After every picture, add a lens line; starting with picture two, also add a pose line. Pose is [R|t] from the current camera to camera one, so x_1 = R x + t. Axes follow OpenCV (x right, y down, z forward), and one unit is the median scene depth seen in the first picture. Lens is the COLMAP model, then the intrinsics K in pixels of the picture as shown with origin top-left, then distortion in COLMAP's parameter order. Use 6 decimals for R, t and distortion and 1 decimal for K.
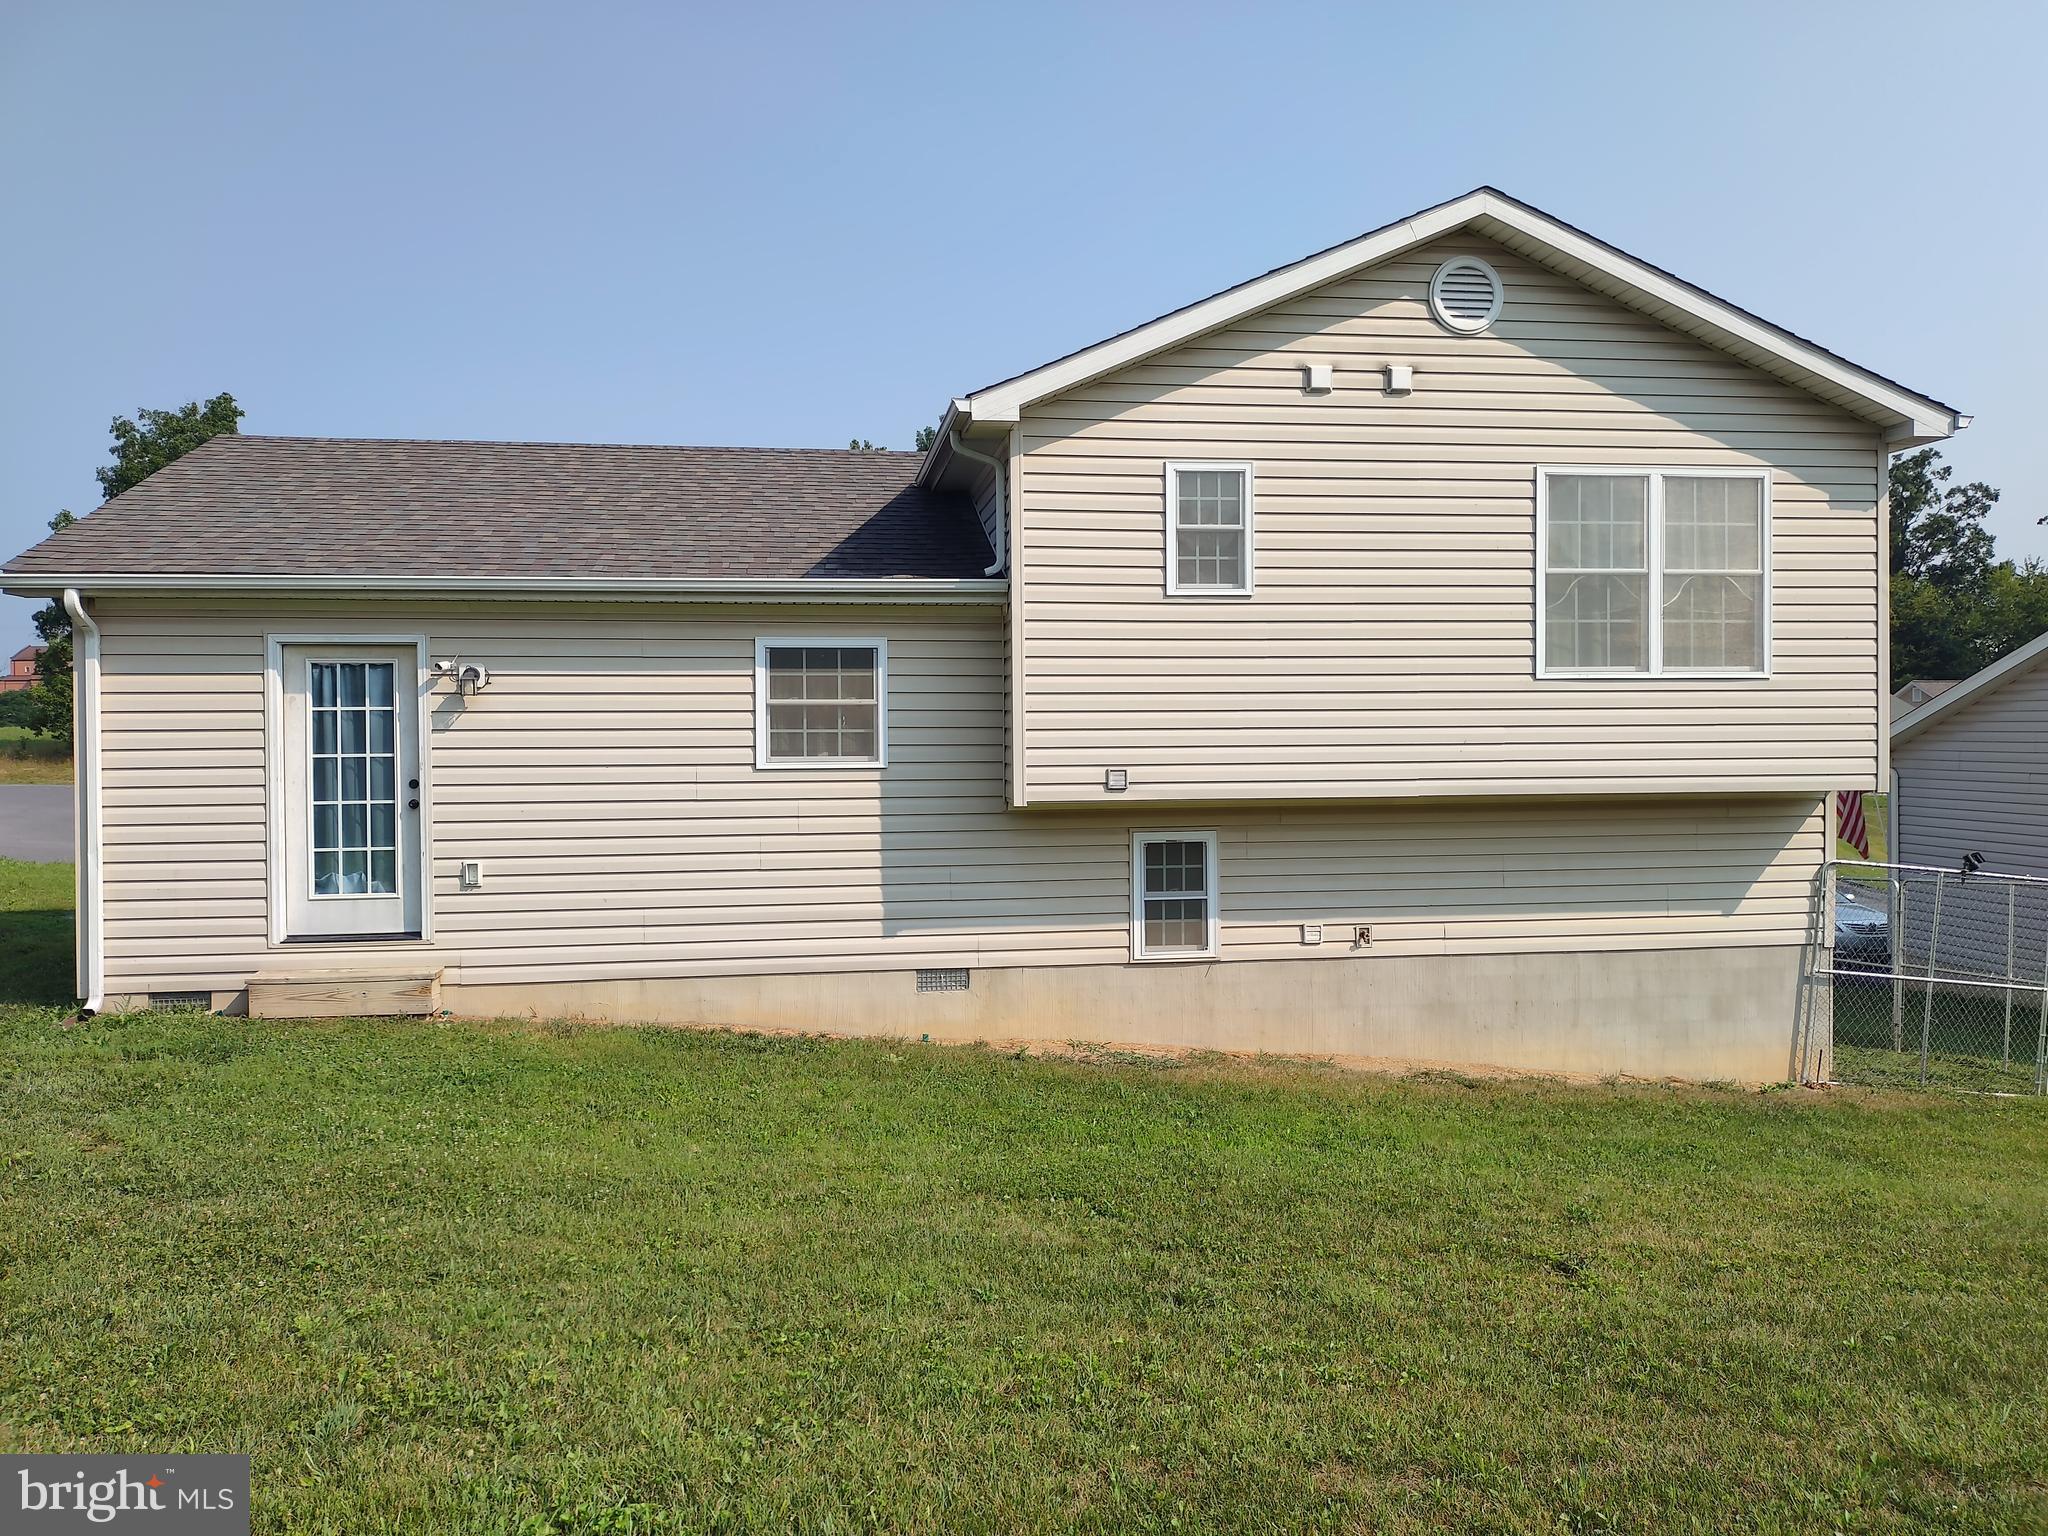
lens RADIAL K [[1488.4, 0, 1015.4], [0, 1488.4, 774.4], [0, 0, 1]] dist [0.065697, -0.082133]
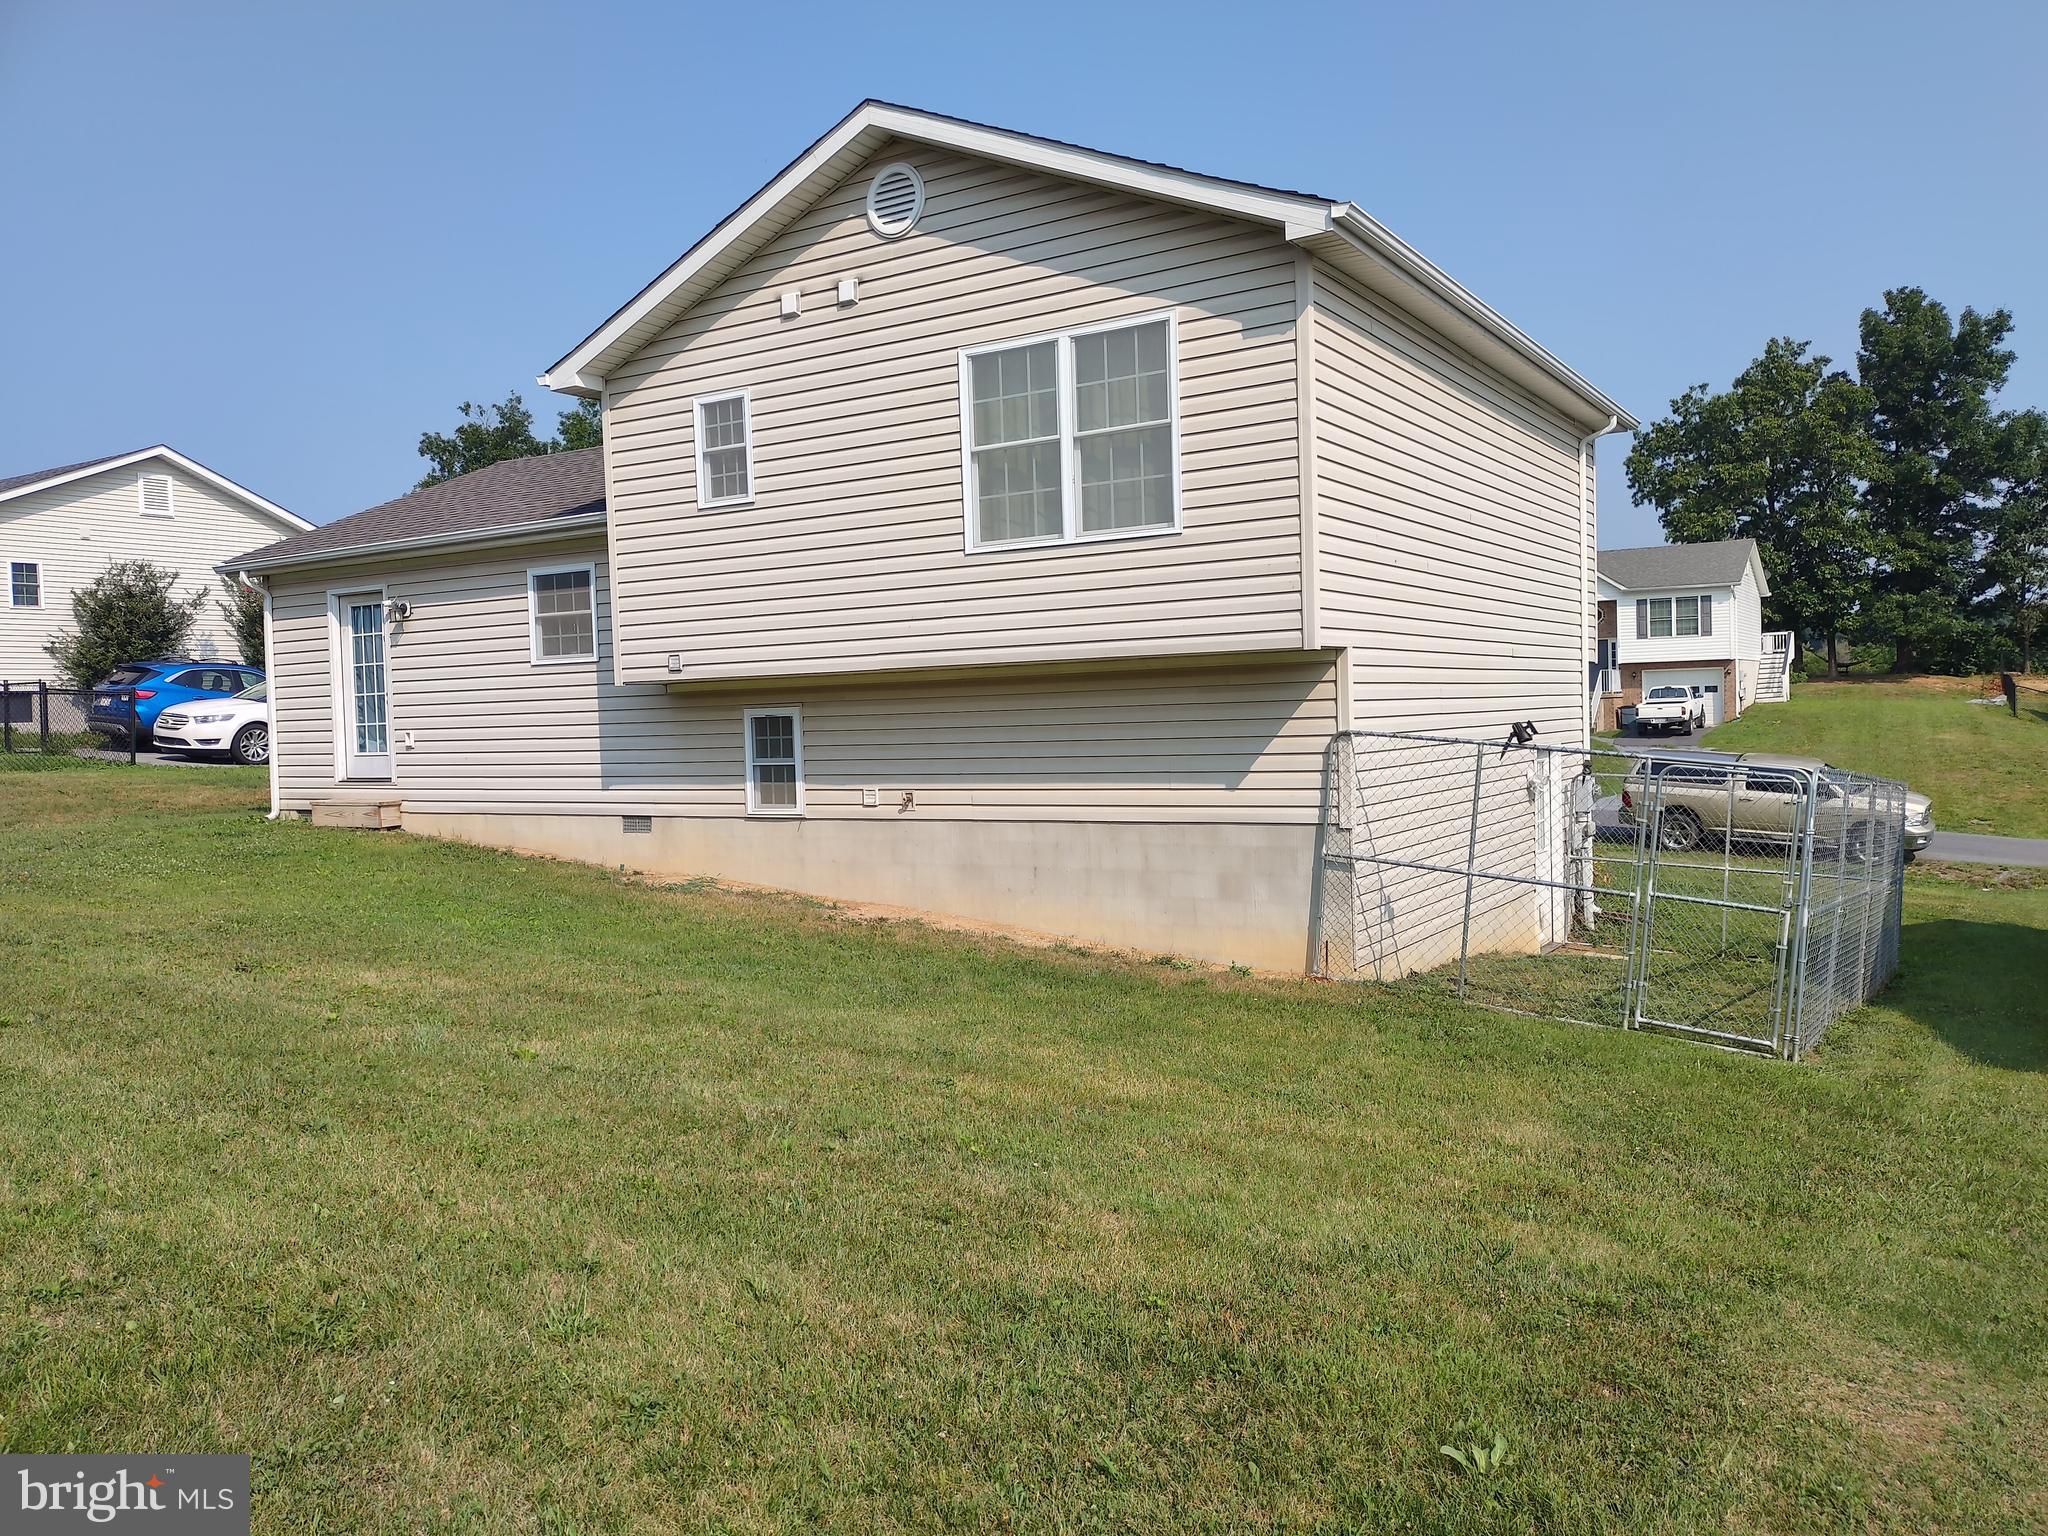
lens RADIAL K [[1488.4, 0, 1032.2], [0, 1488.4, 777.3], [0, 0, 1]] dist [0.065697, -0.082133]
pose [[0.771419, 0.011901, -0.636216, 1.061452], [0.007659, 0.999579, 0.027985, 0.064571], [0.636281, -0.026461, 0.771003, 0.221885]]
